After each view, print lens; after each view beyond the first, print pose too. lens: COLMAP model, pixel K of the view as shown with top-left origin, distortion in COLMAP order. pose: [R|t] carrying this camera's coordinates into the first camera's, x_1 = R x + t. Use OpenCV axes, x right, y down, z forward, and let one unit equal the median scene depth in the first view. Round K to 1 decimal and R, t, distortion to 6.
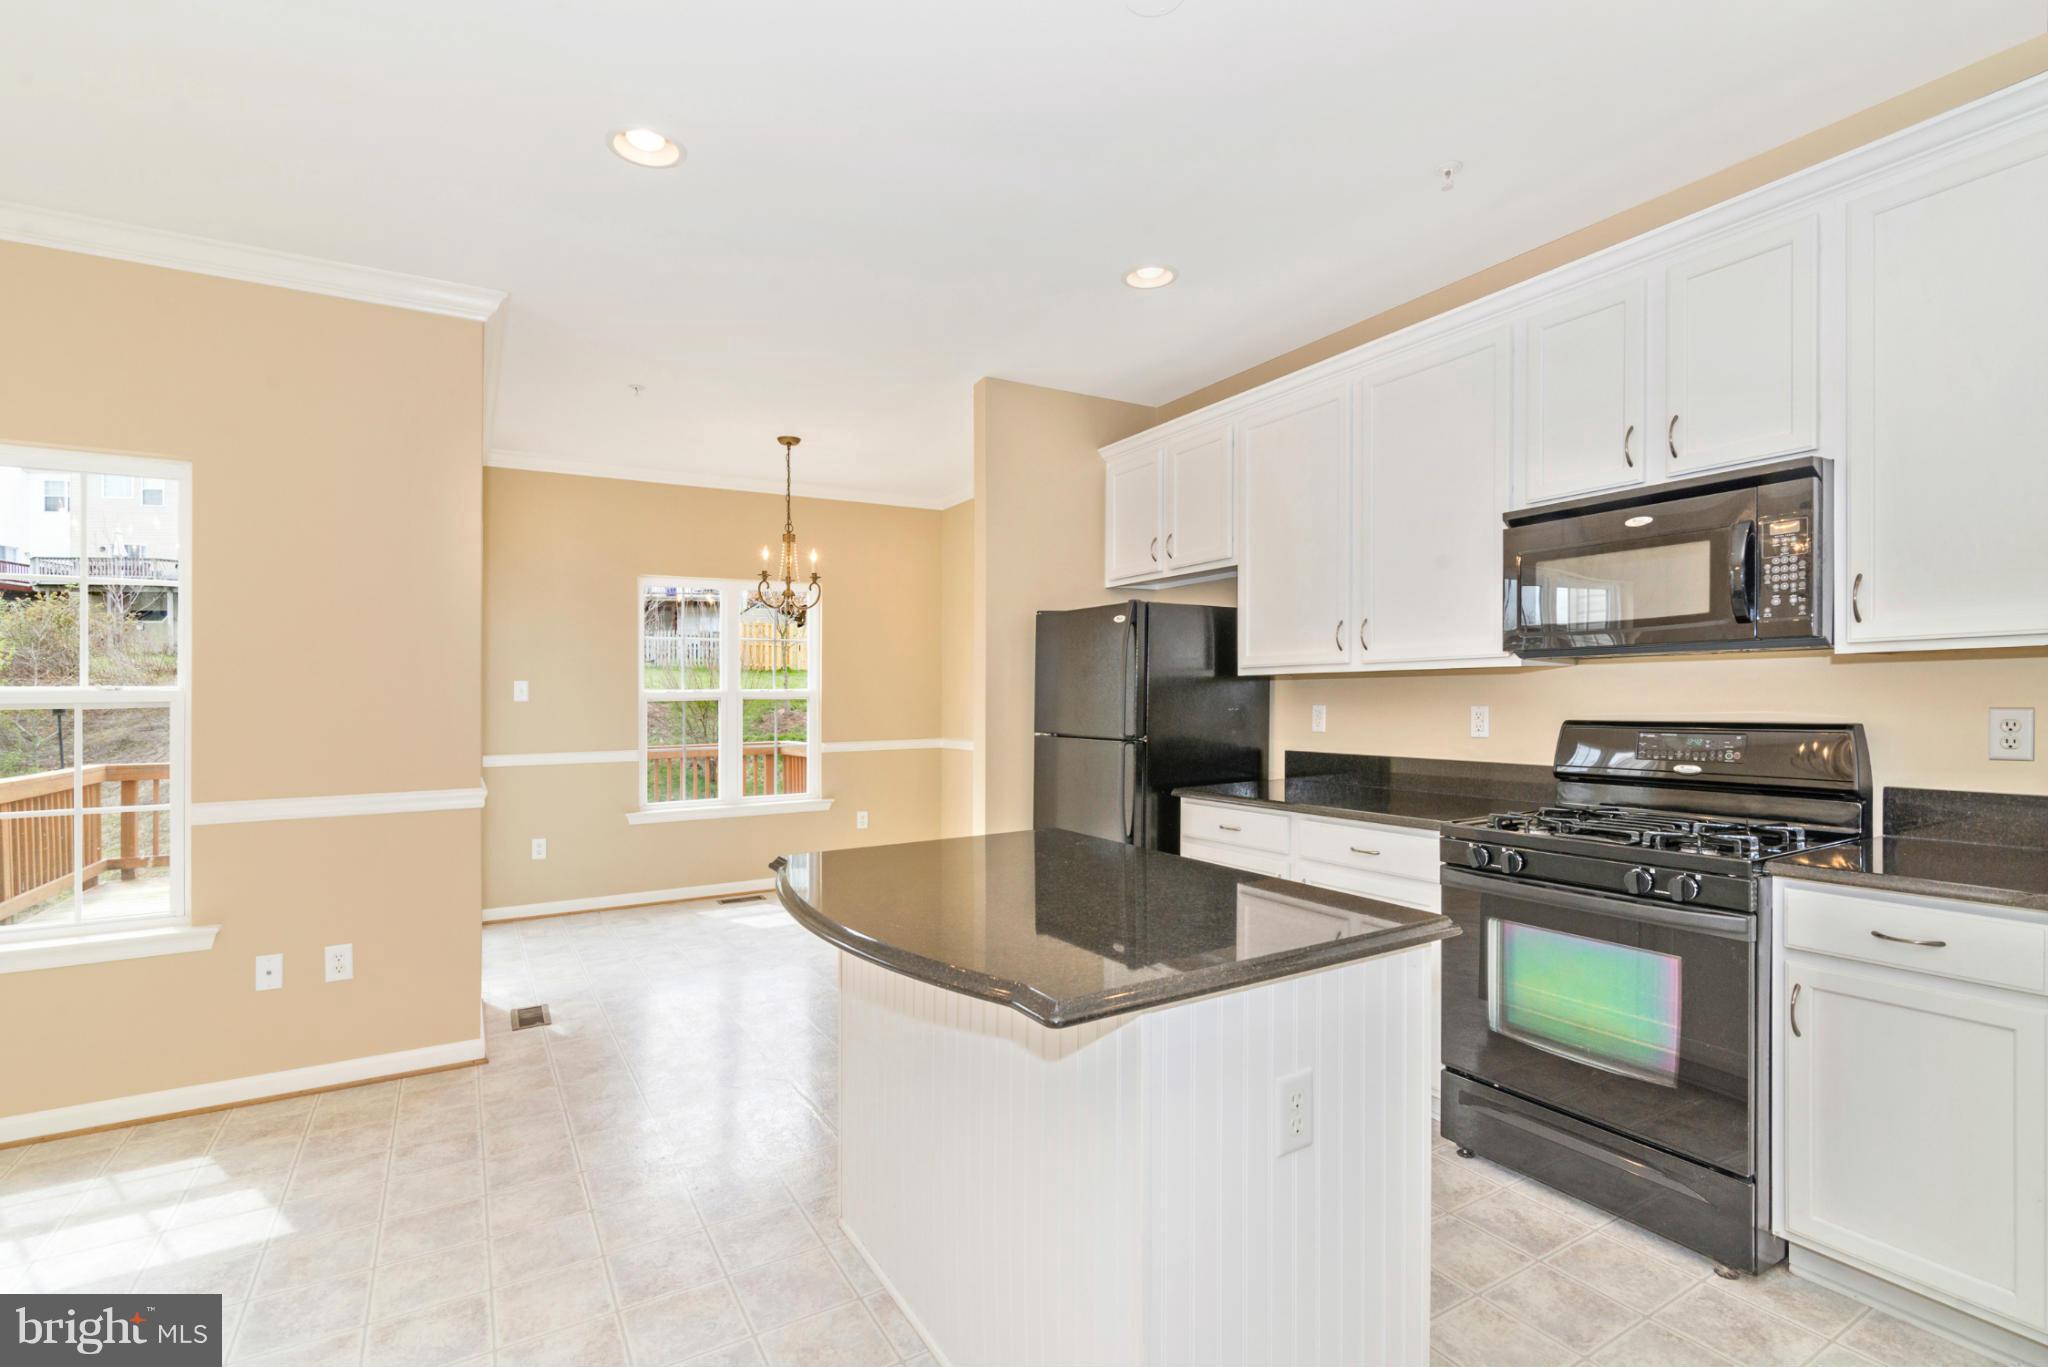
lens RADIAL K [[952.1, 0, 1040.0], [0, 952.1, 699.6], [0, 0, 1]] dist [0.003874, -0.001698]
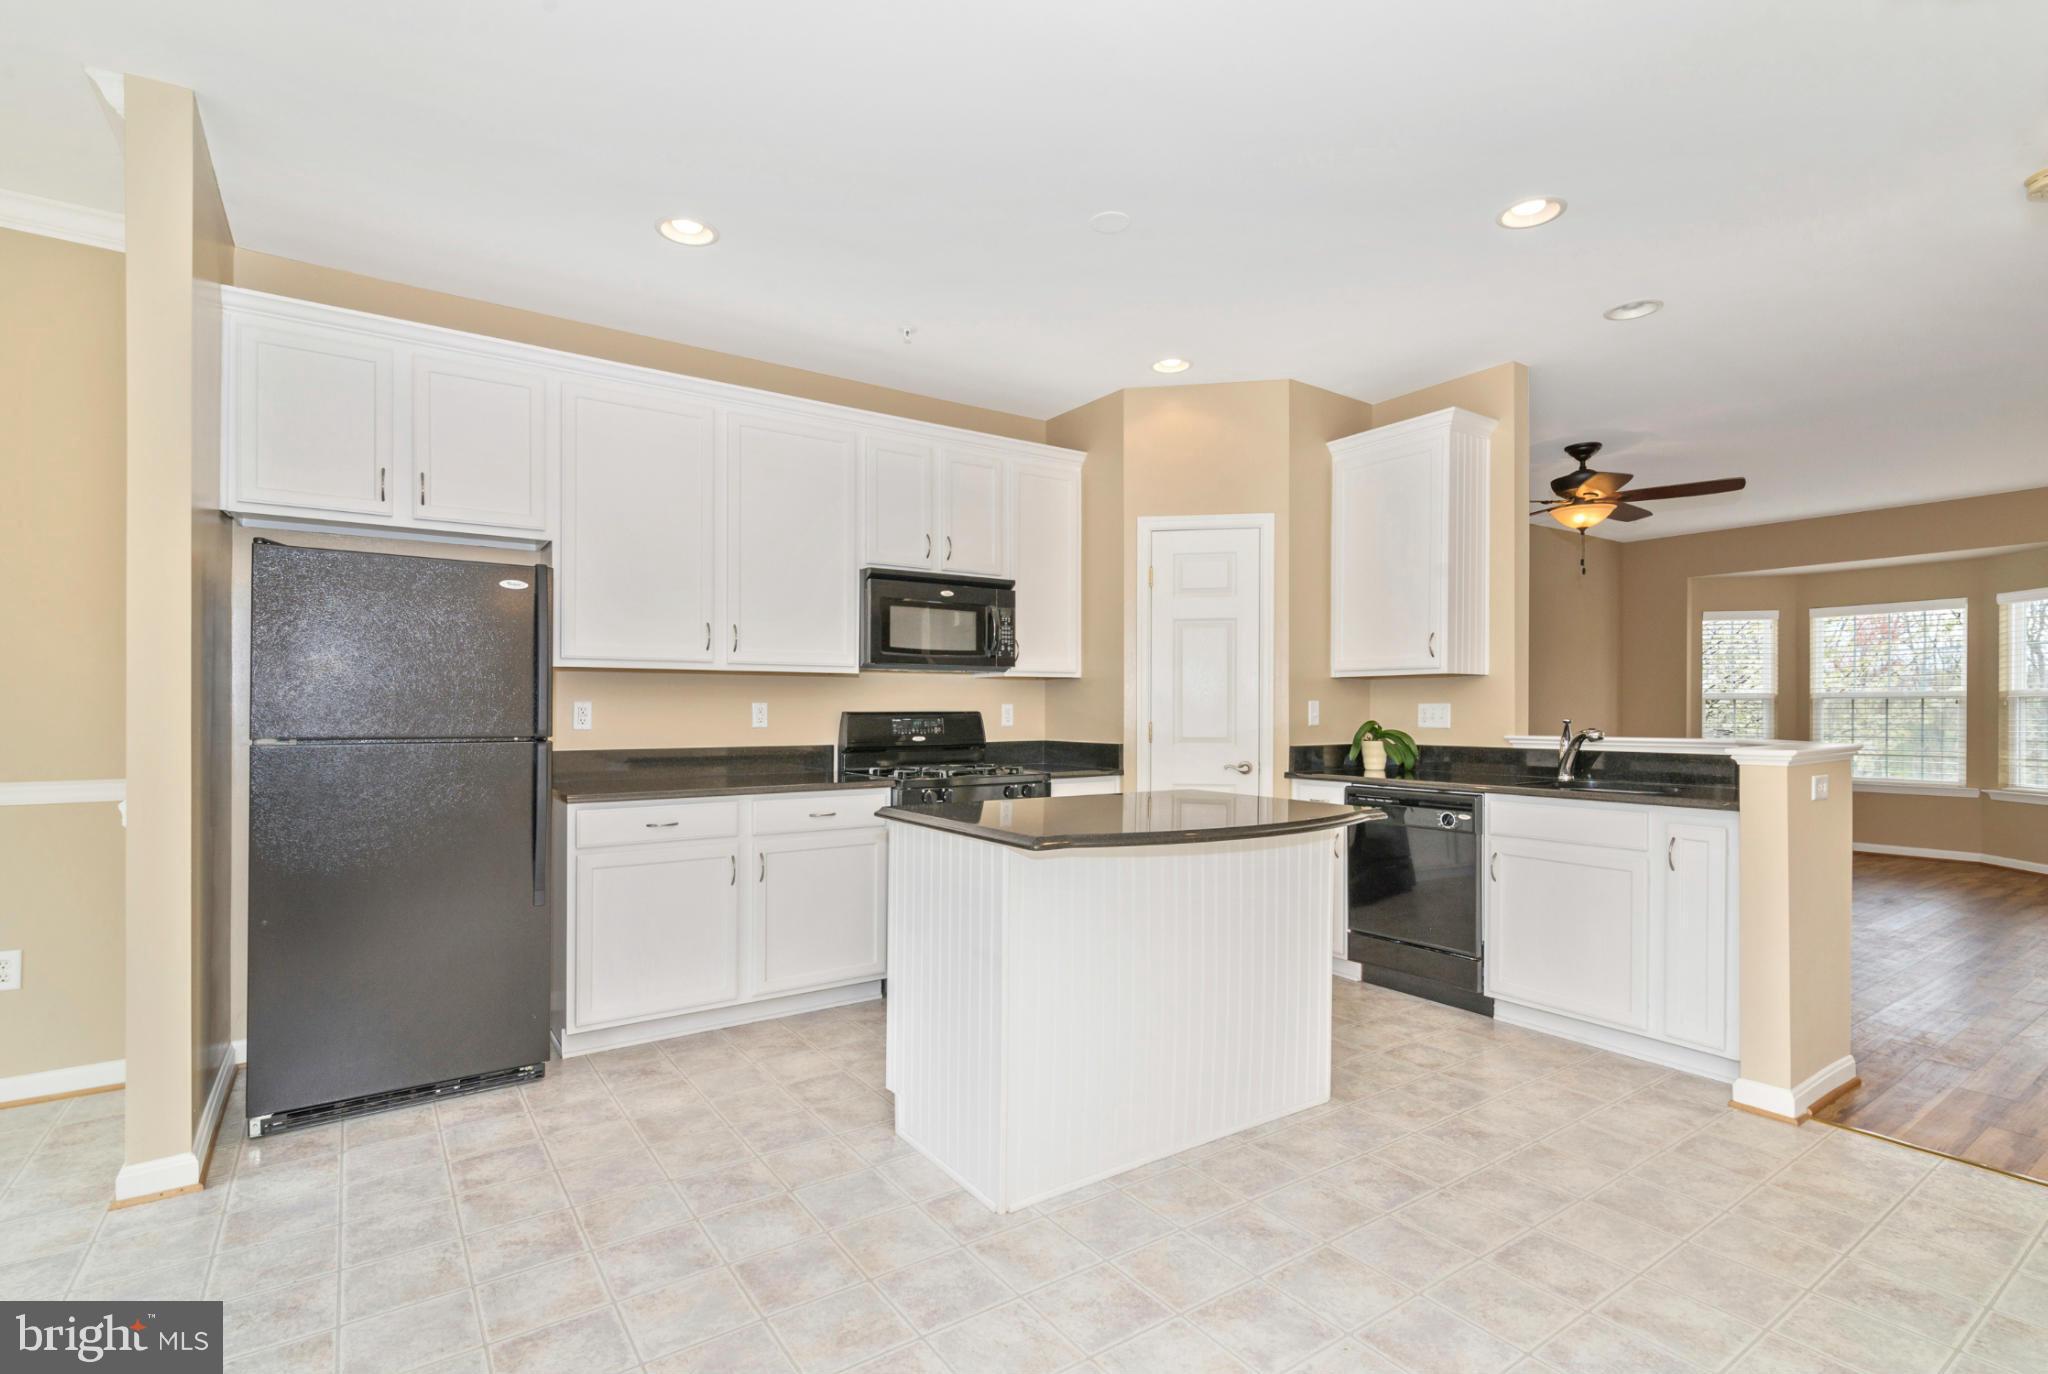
lens RADIAL K [[952.1, 0, 1005.2], [0, 952.1, 728.5], [0, 0, 1]] dist [0.003874, -0.001698]
pose [[-0.049216, -0.010158, 0.998736, -0.777980], [0.002970, 0.999942, 0.010316, 0.027739], [-0.998784, 0.003474, -0.049183, 0.689225]]
